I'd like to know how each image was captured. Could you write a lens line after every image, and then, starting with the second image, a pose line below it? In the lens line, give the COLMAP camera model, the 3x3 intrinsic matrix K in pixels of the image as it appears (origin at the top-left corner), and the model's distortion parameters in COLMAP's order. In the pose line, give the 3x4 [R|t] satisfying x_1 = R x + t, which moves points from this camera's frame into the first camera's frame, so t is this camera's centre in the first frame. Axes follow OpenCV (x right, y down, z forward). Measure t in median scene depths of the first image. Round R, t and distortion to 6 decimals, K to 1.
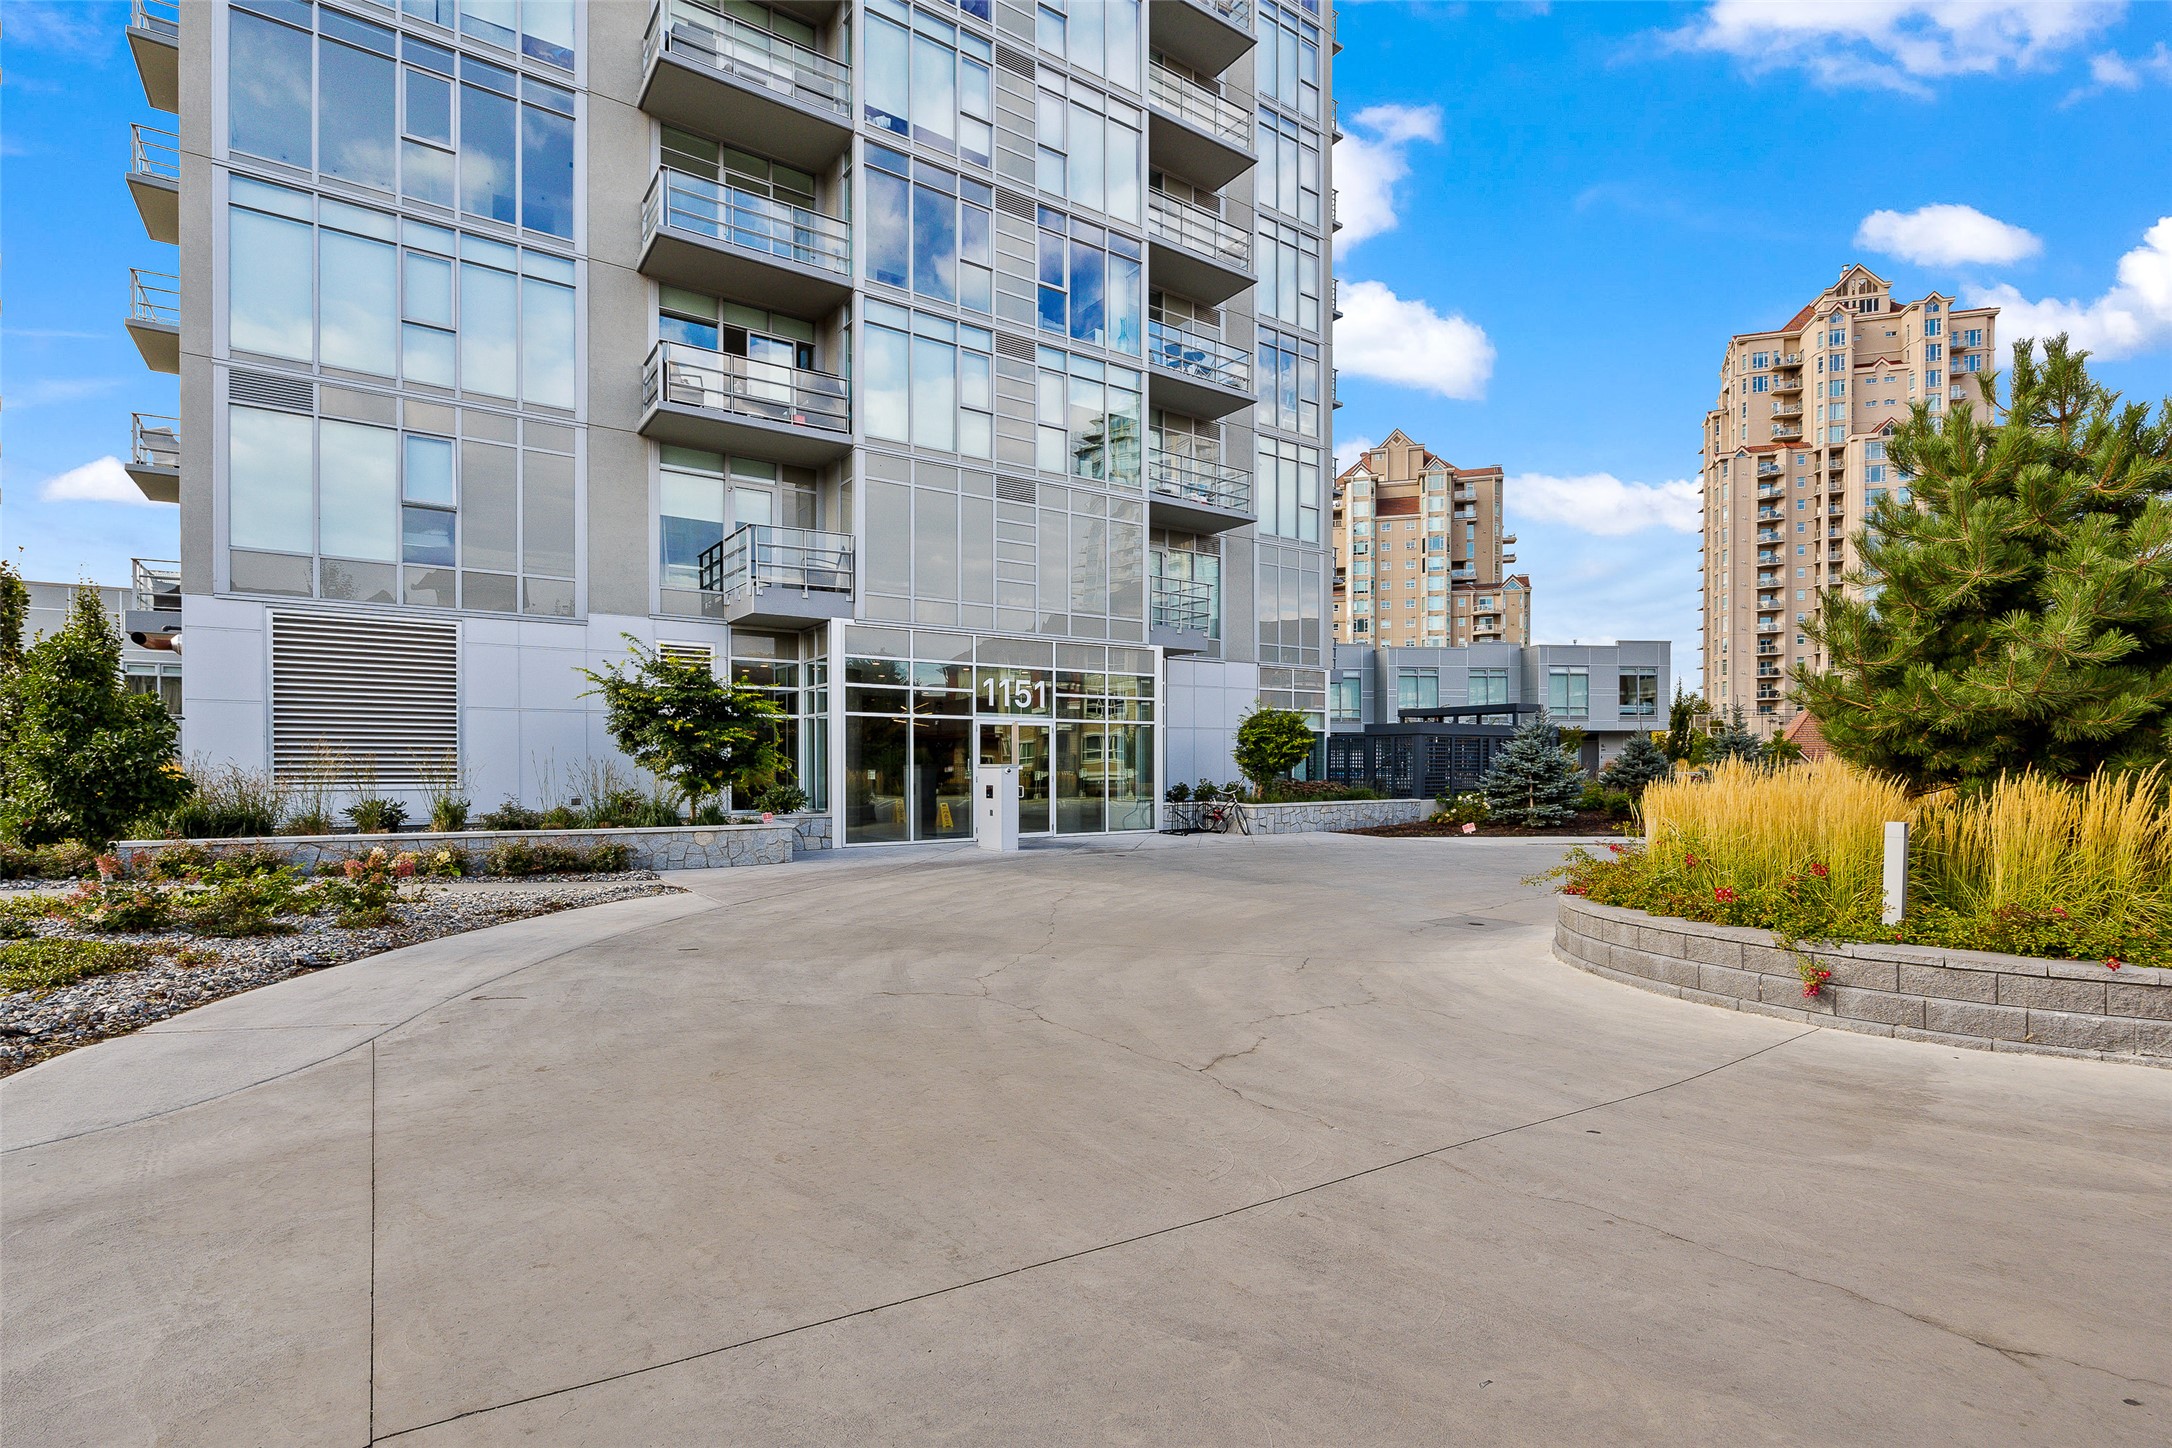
lens RADIAL K [[988.9, 0, 985.5], [0, 988.9, 768.9], [0, 0, 1]] dist [-0.004286, -0.000024]
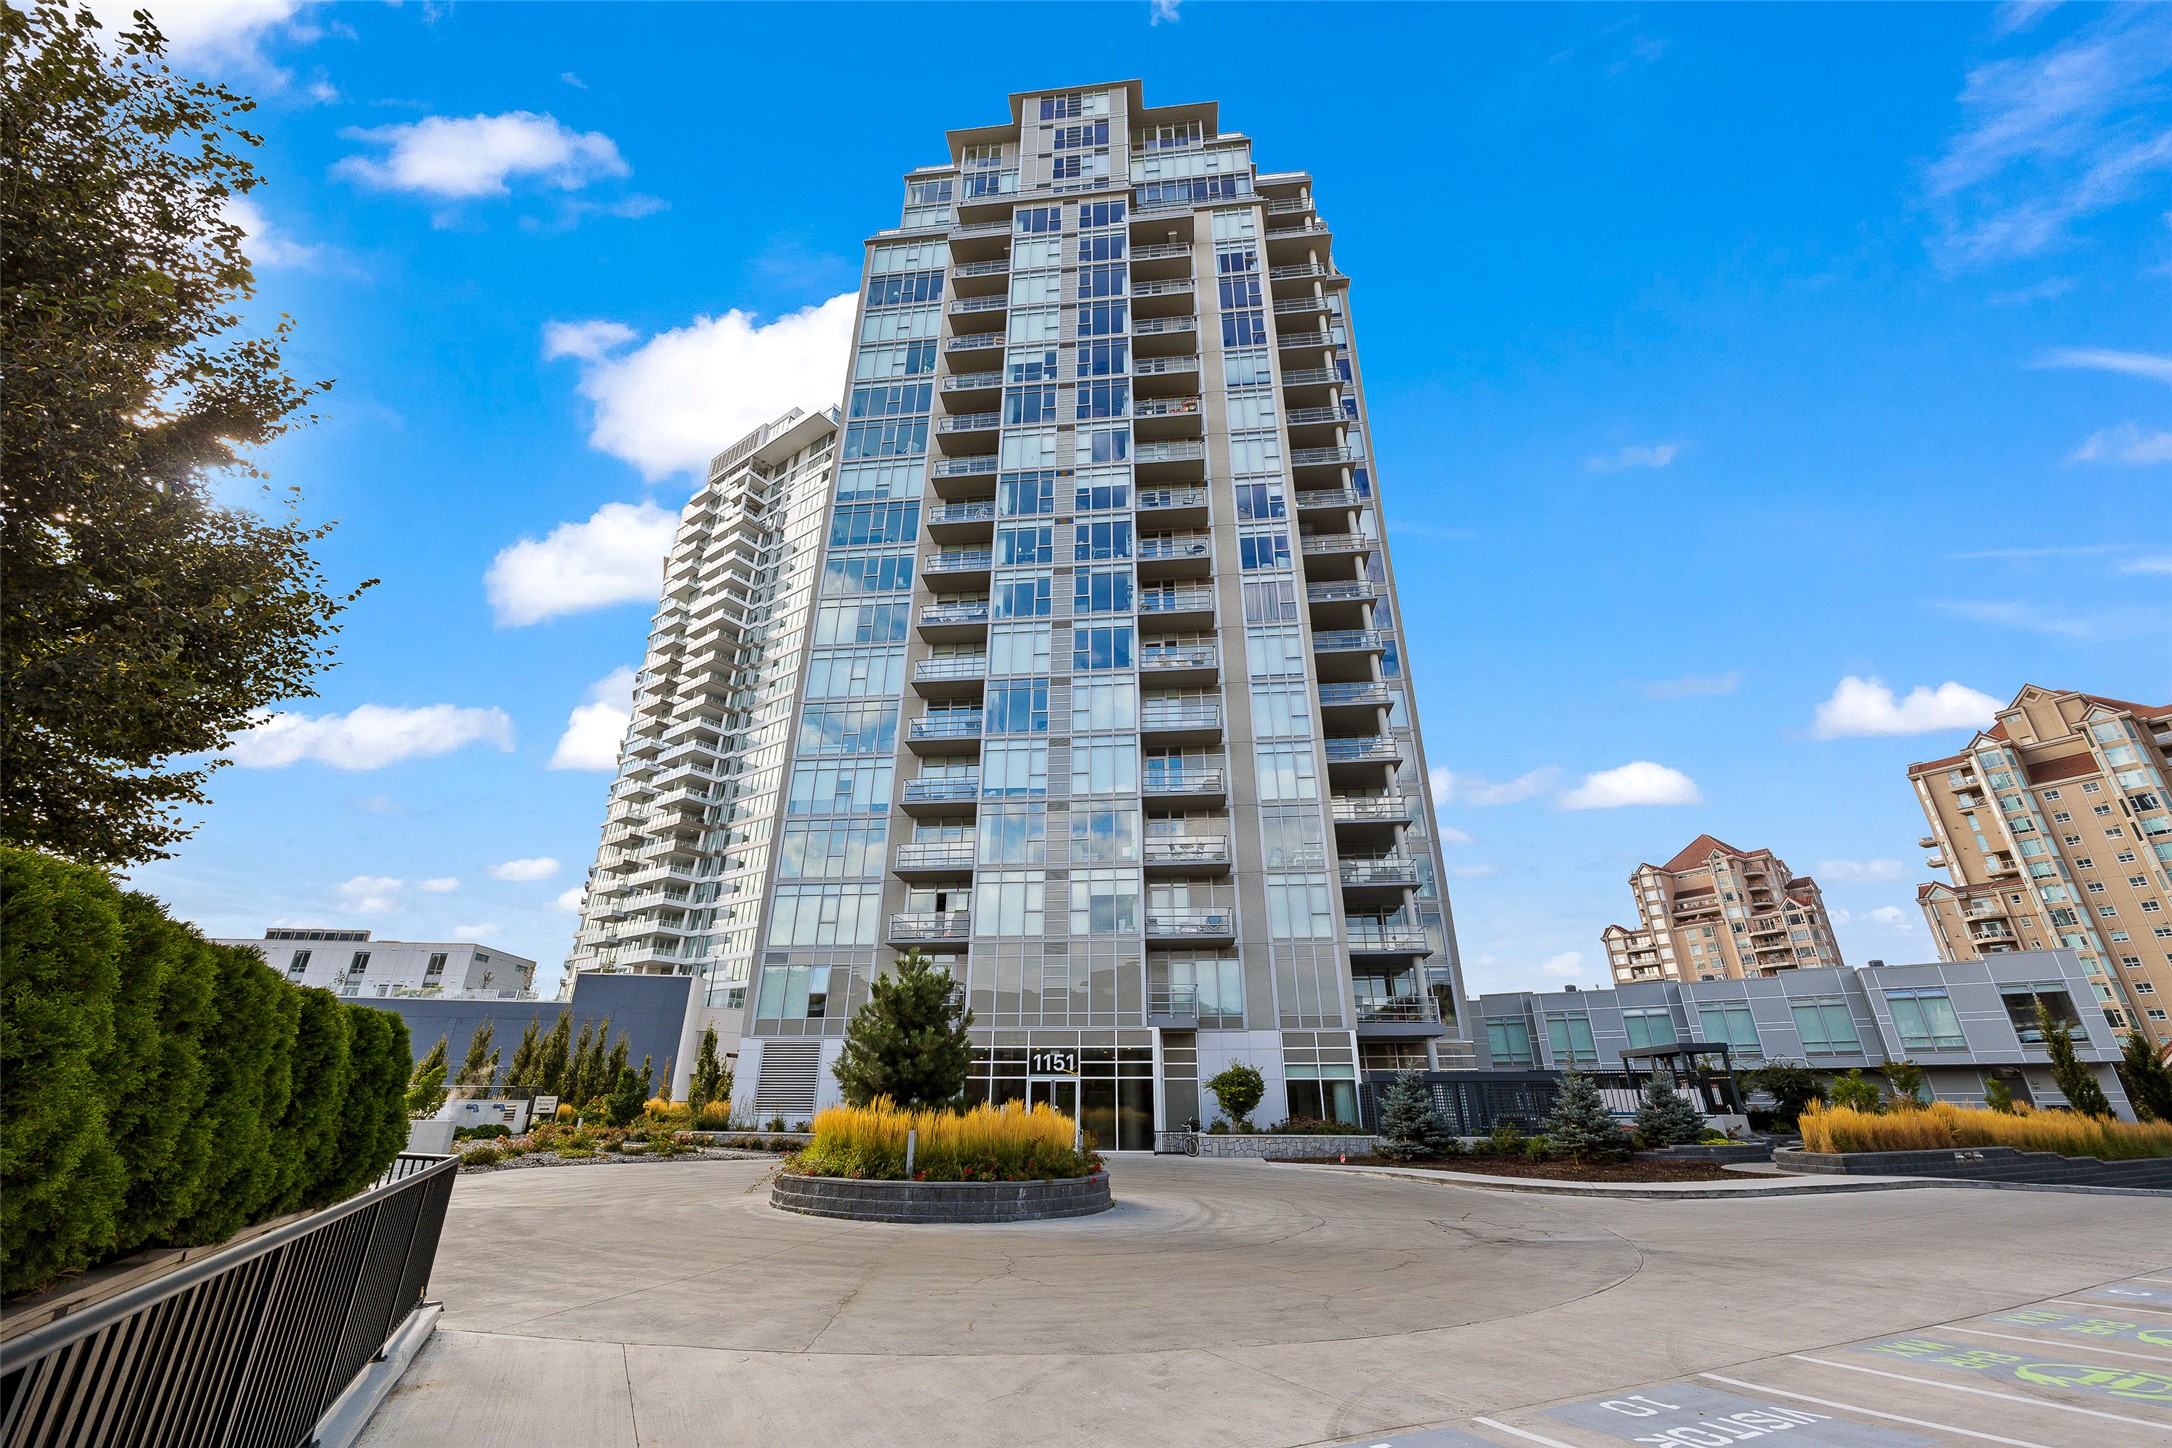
lens RADIAL K [[862.8, 0, 1080.9], [0, 862.8, 715.1], [0, 0, 1]] dist [-0.004075, 0.000240]
pose [[0.767024, -0.261136, -0.586074, 0.985257], [-0.006954, 0.909993, -0.414565, -0.000826], [0.641581, 0.322056, 0.696171, -0.235556]]
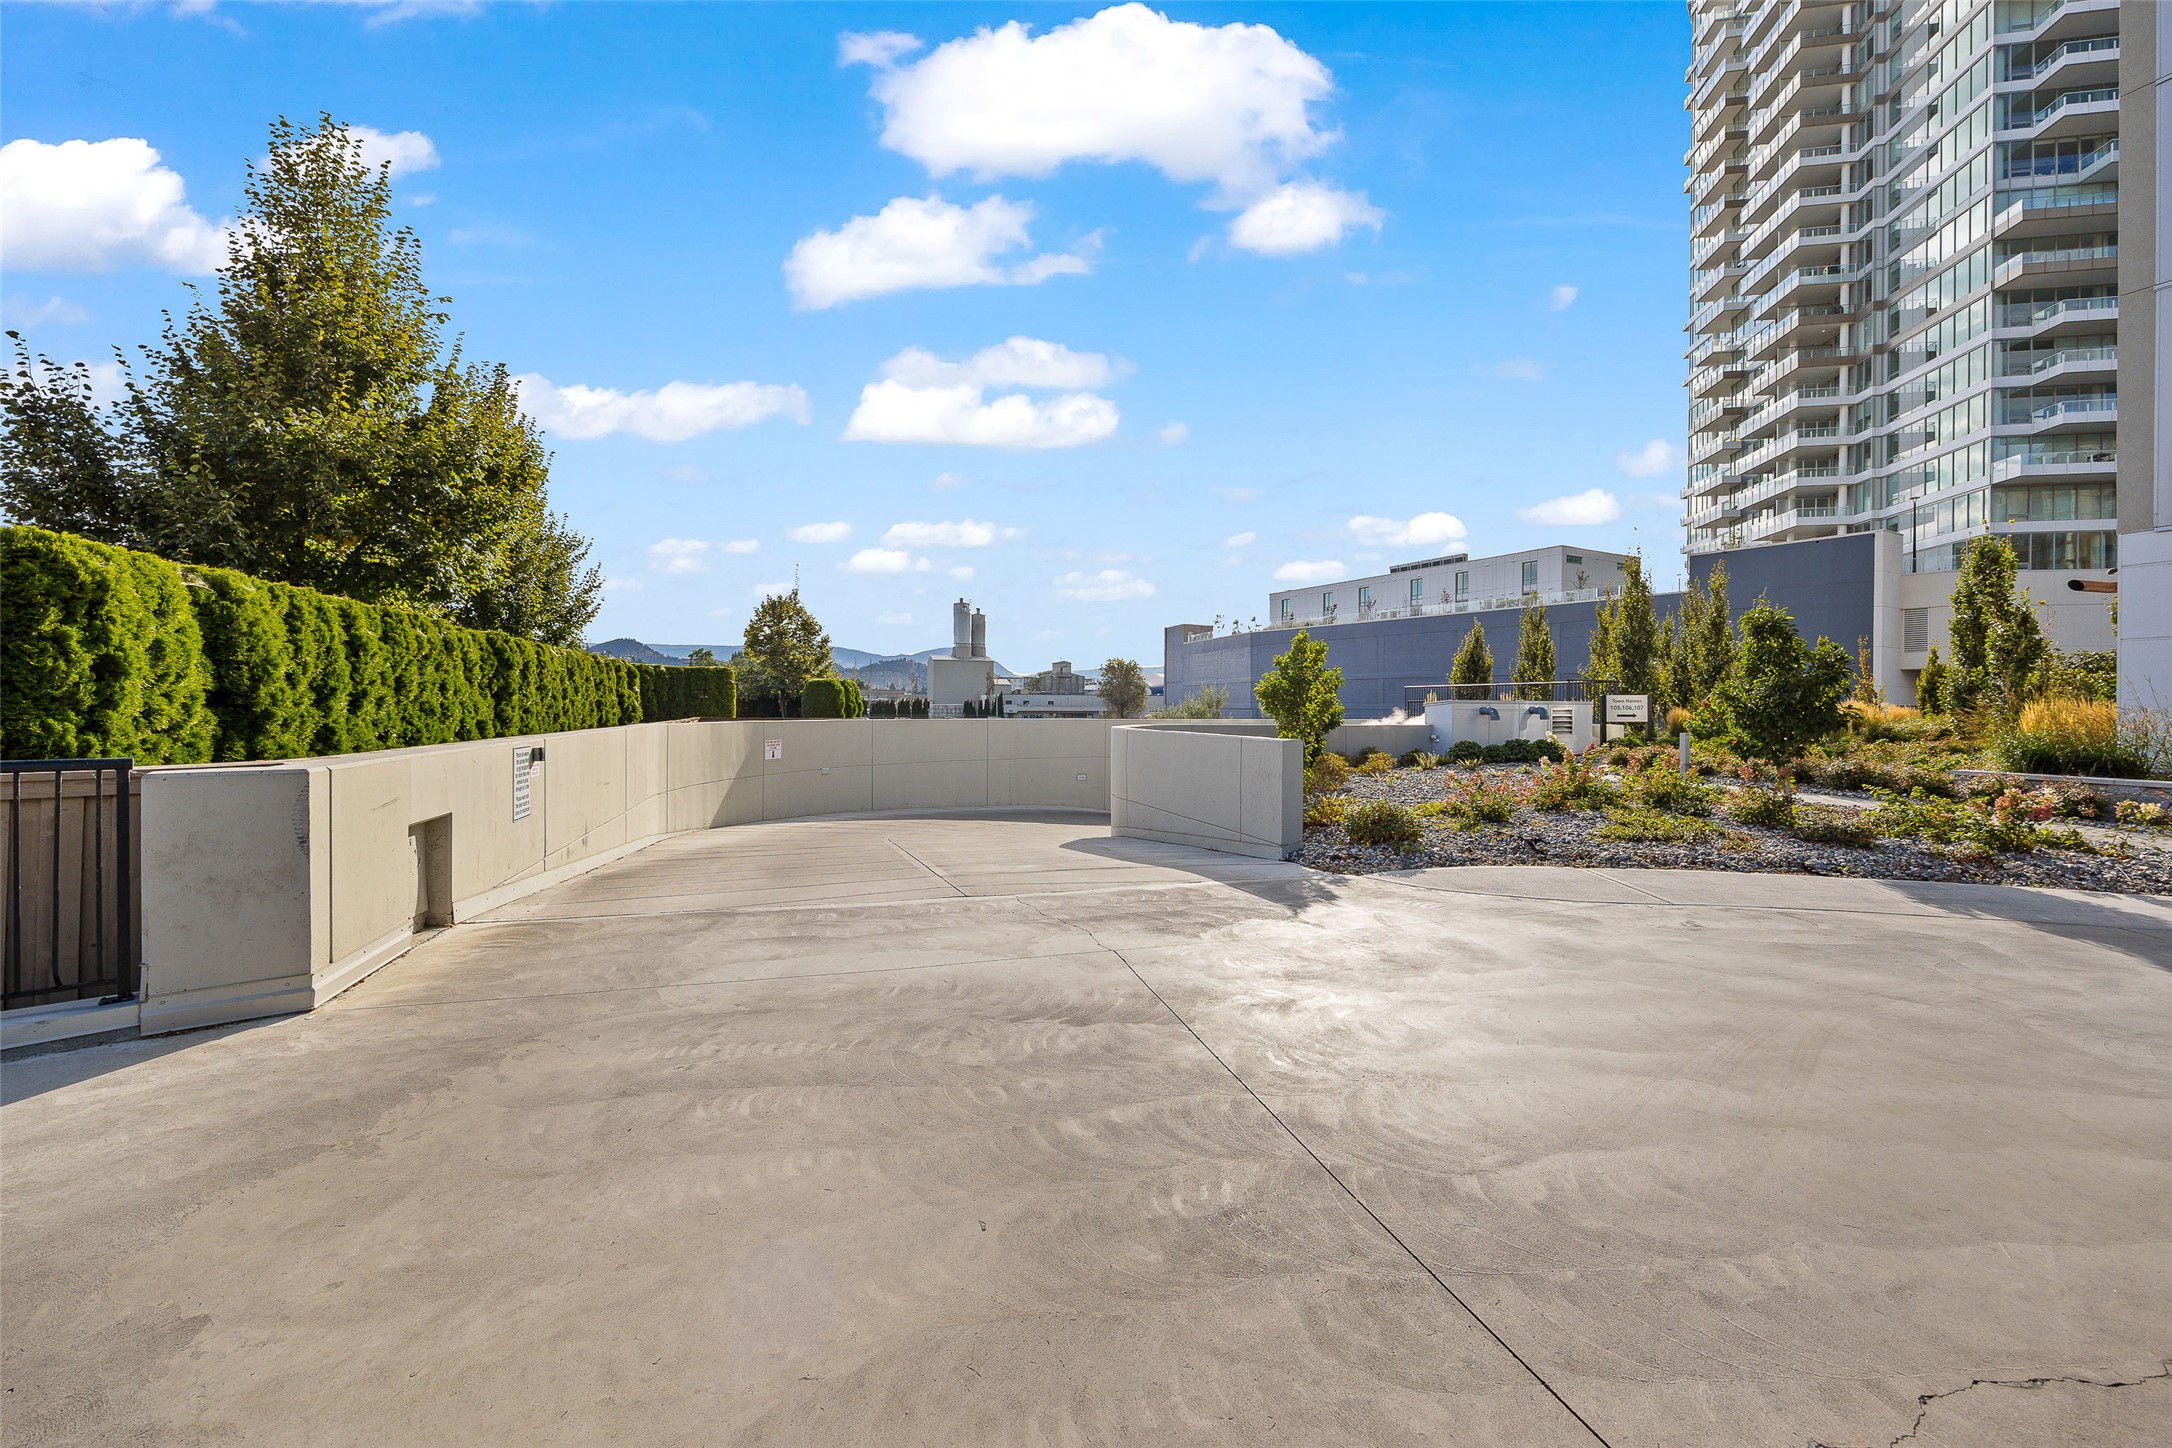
lens RADIAL K [[862.8, 0, 1080.0], [0, 862.8, 706.5], [0, 0, 1]] dist [-0.004075, 0.000240]
pose [[-0.271261, 0.001541, -0.962505, 0.695732], [-0.009585, 0.999945, 0.004303, -0.000270], [0.962458, 0.010393, -0.271231, -0.100813]]
